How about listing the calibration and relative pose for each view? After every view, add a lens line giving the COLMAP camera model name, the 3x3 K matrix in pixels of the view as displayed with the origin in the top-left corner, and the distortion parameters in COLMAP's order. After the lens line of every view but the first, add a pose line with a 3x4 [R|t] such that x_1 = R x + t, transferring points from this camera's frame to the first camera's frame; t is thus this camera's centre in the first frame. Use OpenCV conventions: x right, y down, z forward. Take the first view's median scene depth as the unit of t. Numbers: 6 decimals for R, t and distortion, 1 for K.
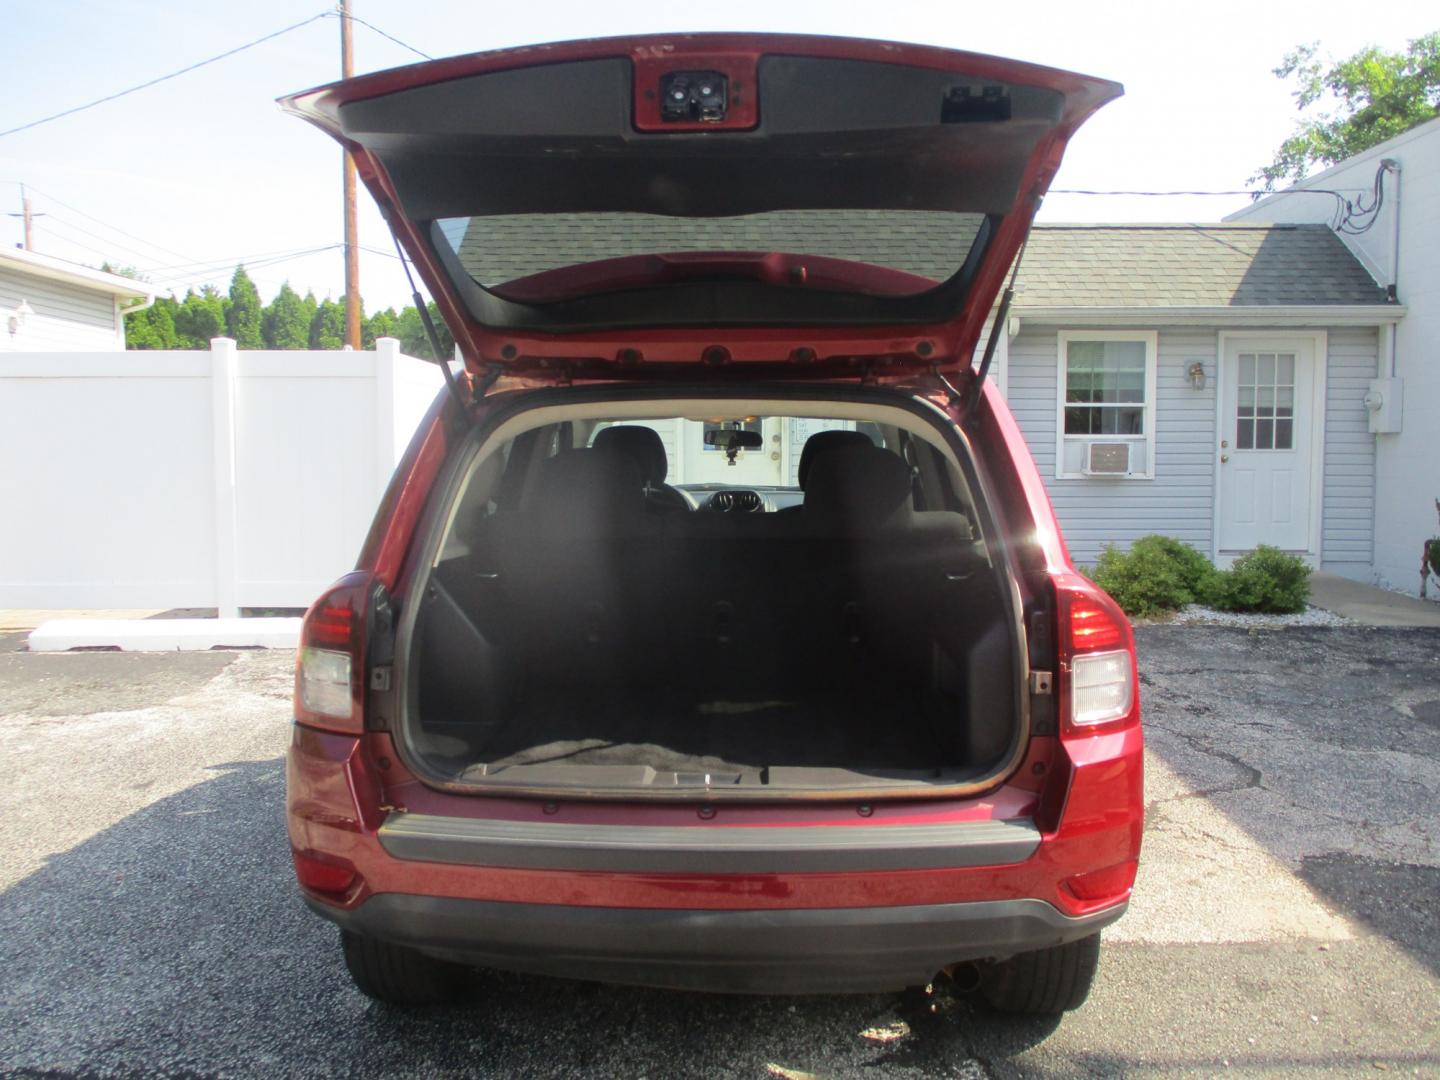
lens RADIAL K [[1185.1, 0, 717.8], [0, 1185.1, 540.4], [0, 0, 1]] dist [-0.028862, 0.005014]
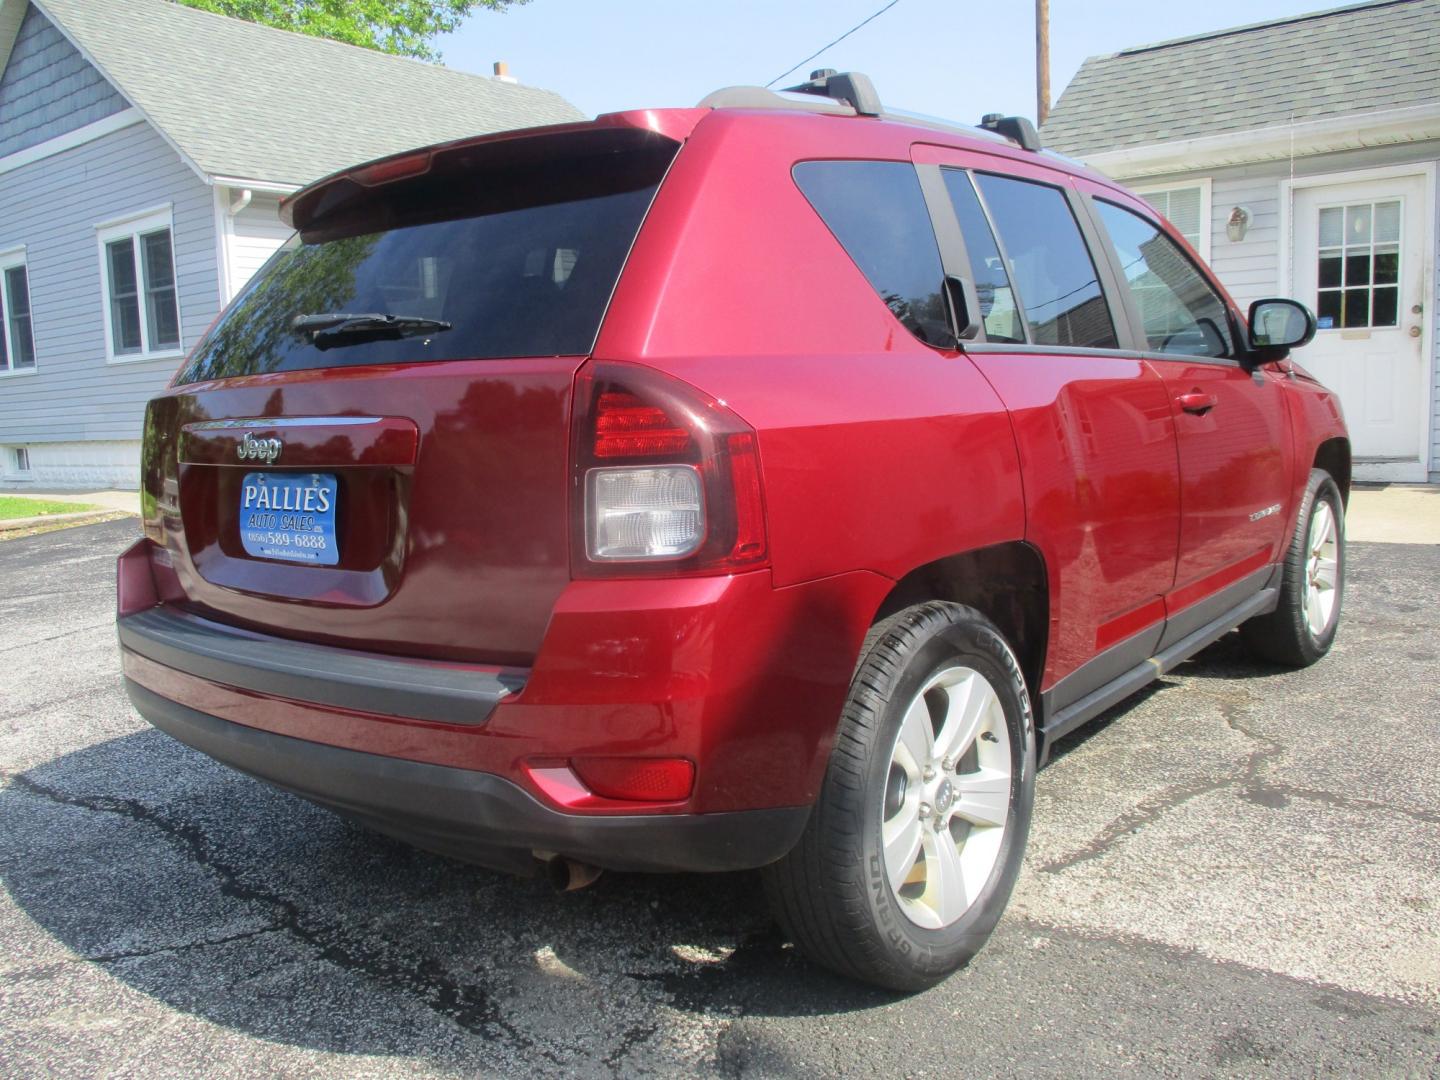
lens RADIAL K [[1187.3, 0, 720.0], [0, 1187.3, 540.0], [0, 0, 1]] dist [-0.030103, -0.002225]
pose [[0.791340, 0.045533, -0.609678, 0.410453], [-0.006993, 0.997832, 0.065444, 0.046758], [0.611336, -0.047525, 0.789943, 0.231529]]
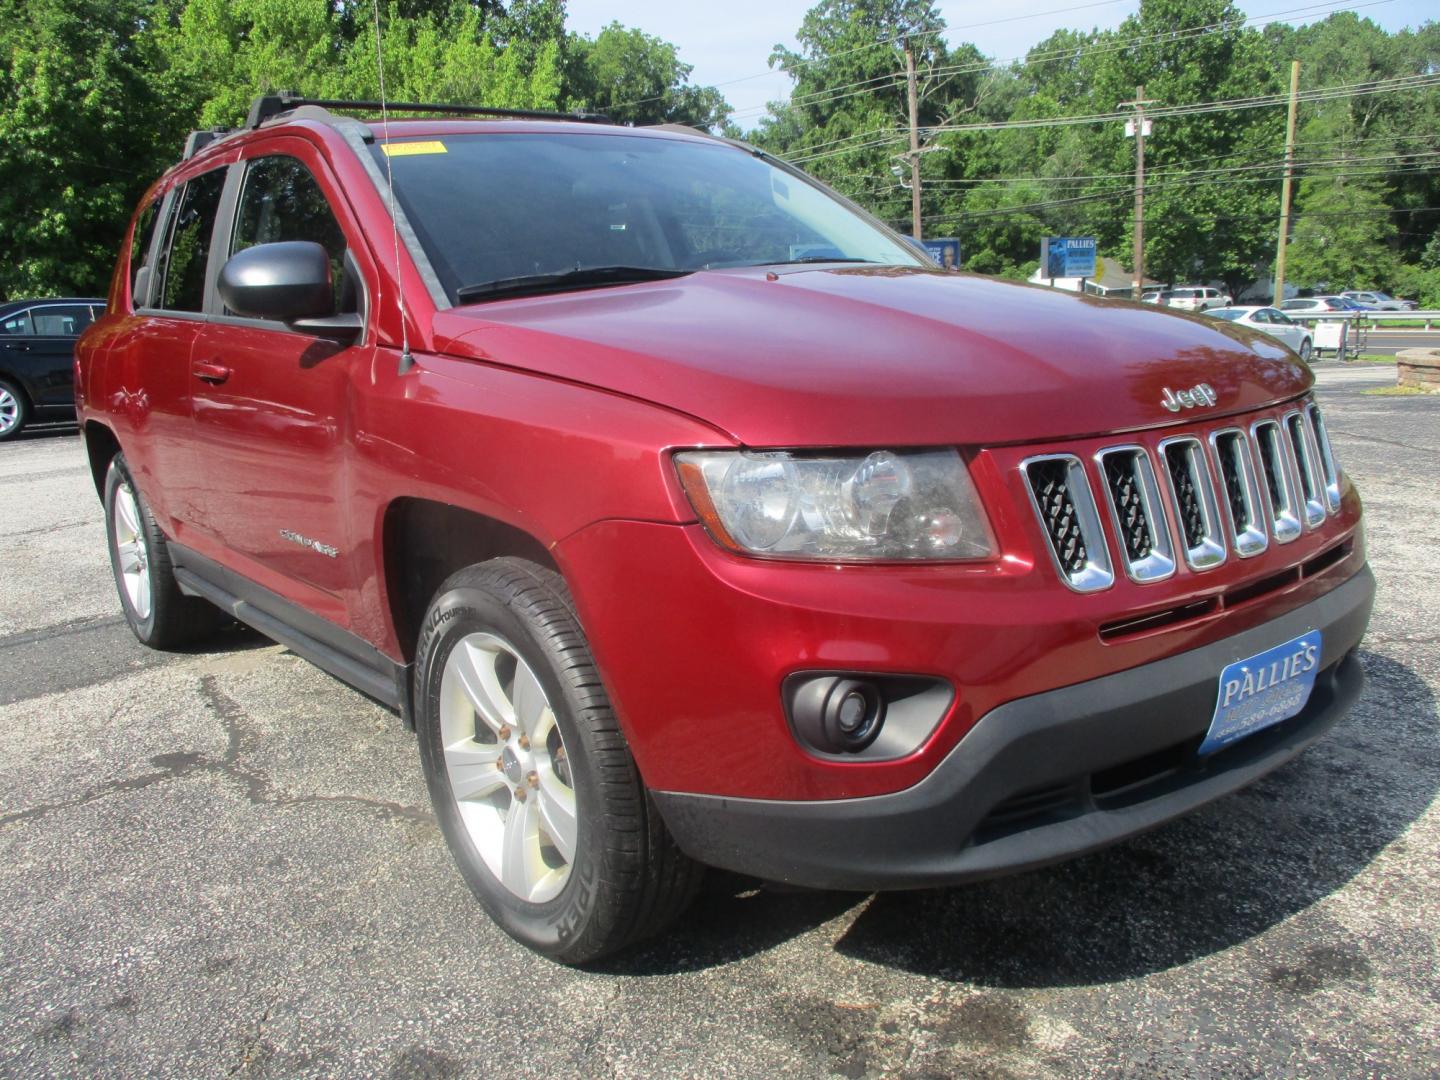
lens RADIAL K [[1185.1, 0, 717.8], [0, 1185.1, 540.4], [0, 0, 1]] dist [-0.028862, 0.005014]
pose [[-0.753483, 0.173975, -0.634031, 0.432242], [-0.012858, 0.960271, 0.278774, -0.088832], [0.657342, 0.218204, -0.721311, 1.636904]]
